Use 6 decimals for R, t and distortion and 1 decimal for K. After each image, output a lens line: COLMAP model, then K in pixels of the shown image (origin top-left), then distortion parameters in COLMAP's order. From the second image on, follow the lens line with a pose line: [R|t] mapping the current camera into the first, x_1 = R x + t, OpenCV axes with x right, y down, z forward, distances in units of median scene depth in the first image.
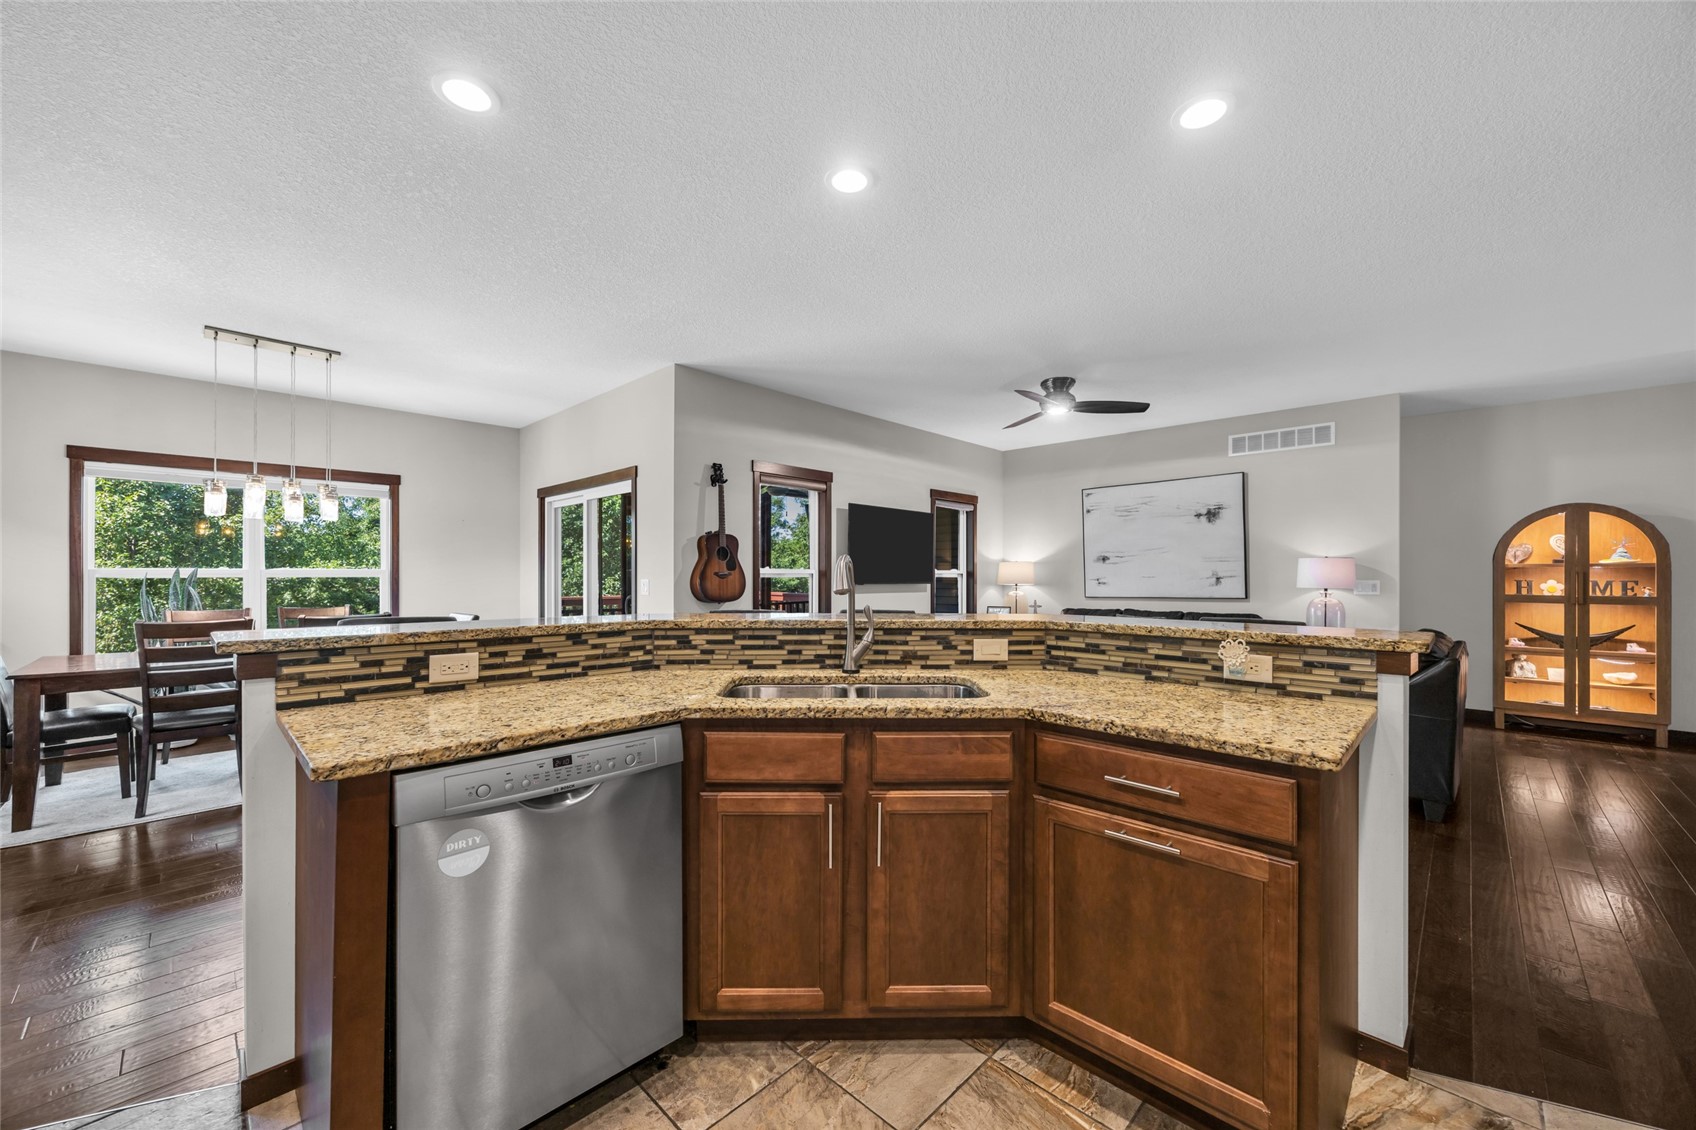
lens RADIAL K [[651.6, 0, 854.6], [0, 651.6, 574.3], [0, 0, 1]] dist [-0.002453, -0.000053]
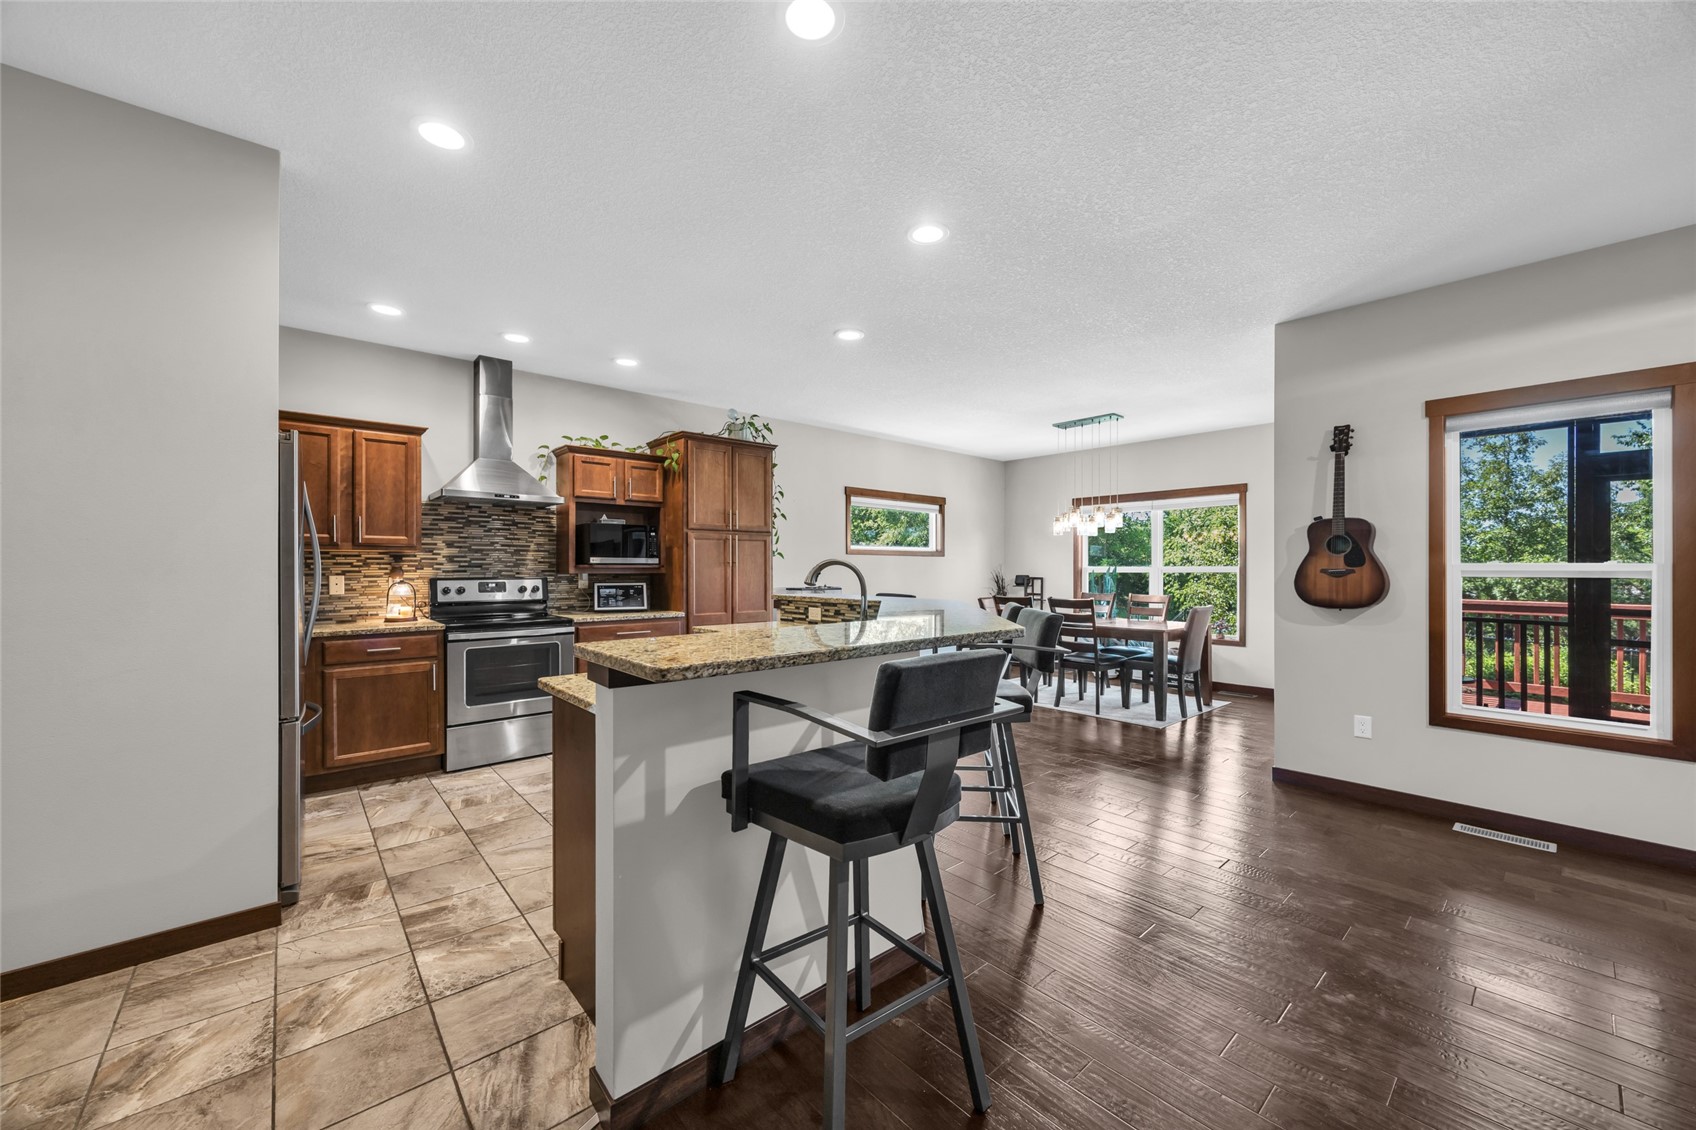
lens RADIAL K [[651.6, 0, 846.8], [0, 651.6, 563.3], [0, 0, 1]] dist [-0.002453, -0.000053]
pose [[-0.091537, -0.008266, -0.995767, 1.383406], [0.001460, 0.999963, -0.008436, -0.009440], [0.995801, -0.002226, -0.091521, 1.136369]]
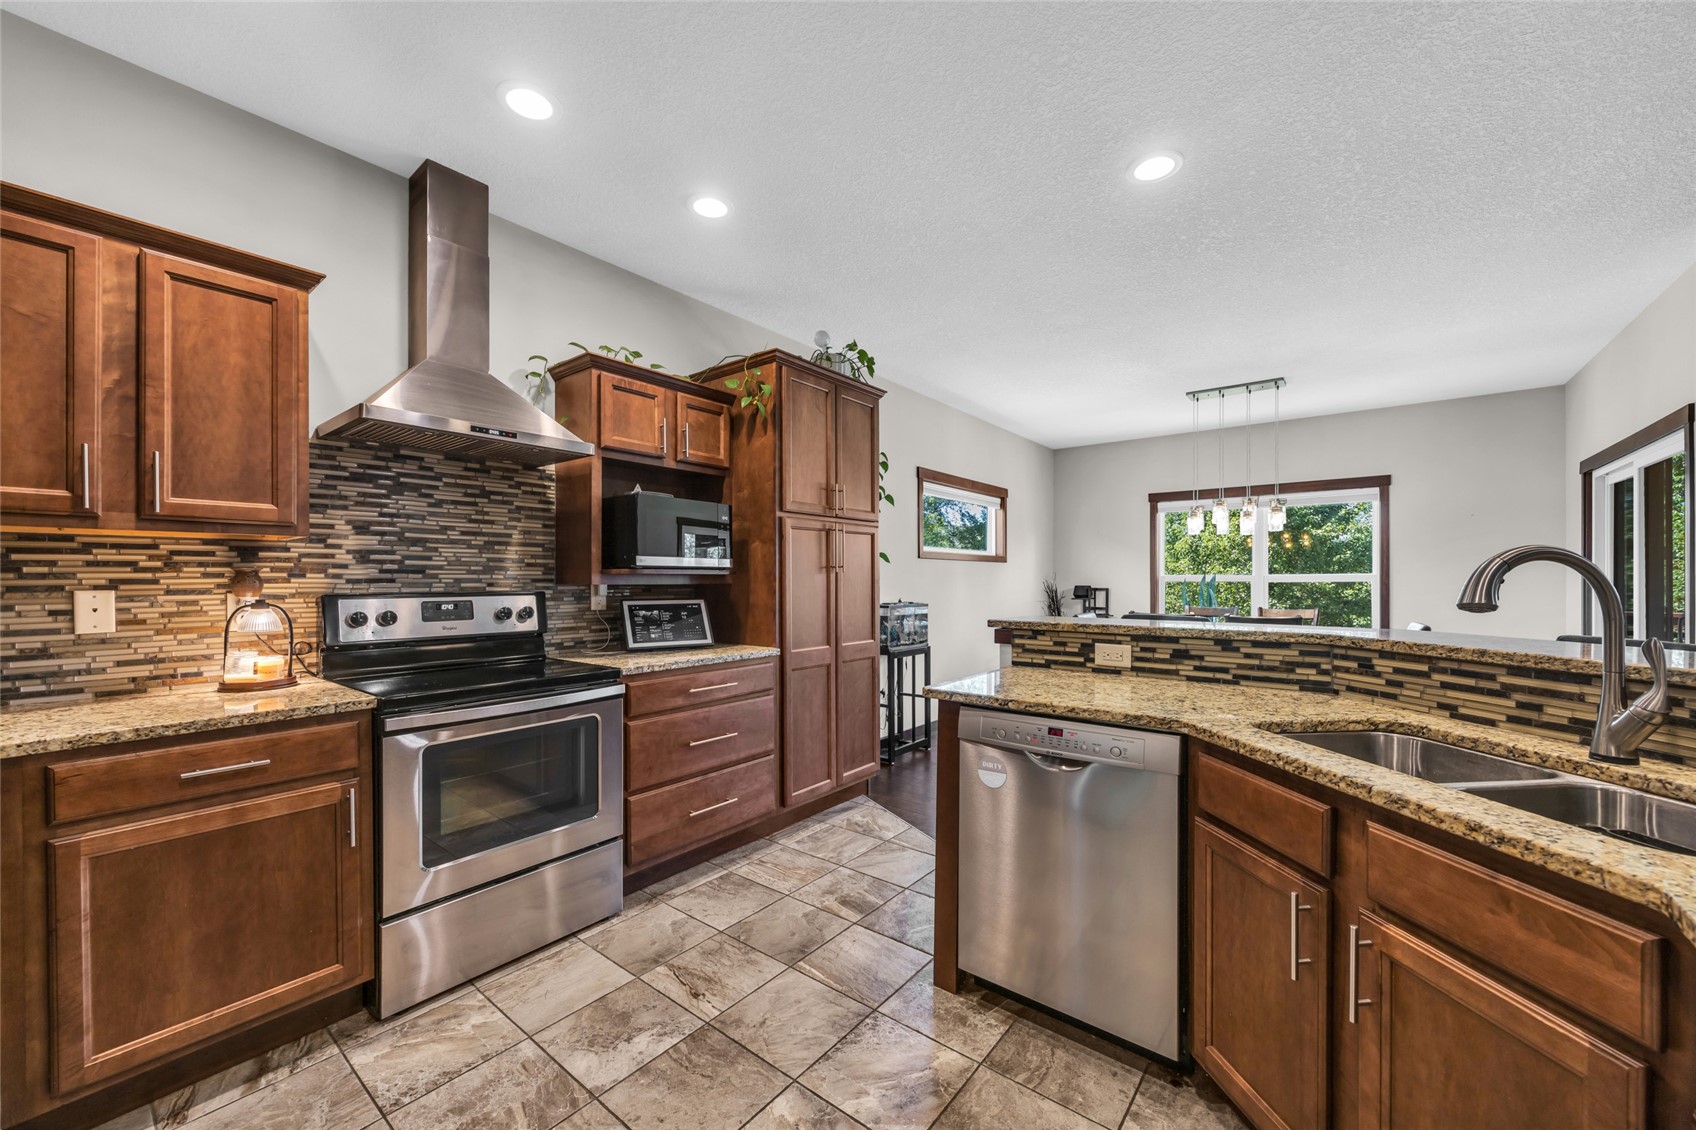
lens RADIAL K [[651.6, 0, 841.4], [0, 651.6, 575.9], [0, 0, 1]] dist [-0.002453, -0.000053]
pose [[0.085596, -0.006364, -0.996310, 0.501554], [0.003117, 0.999976, -0.006119, -0.001979], [0.996325, -0.002582, 0.085613, 0.326755]]
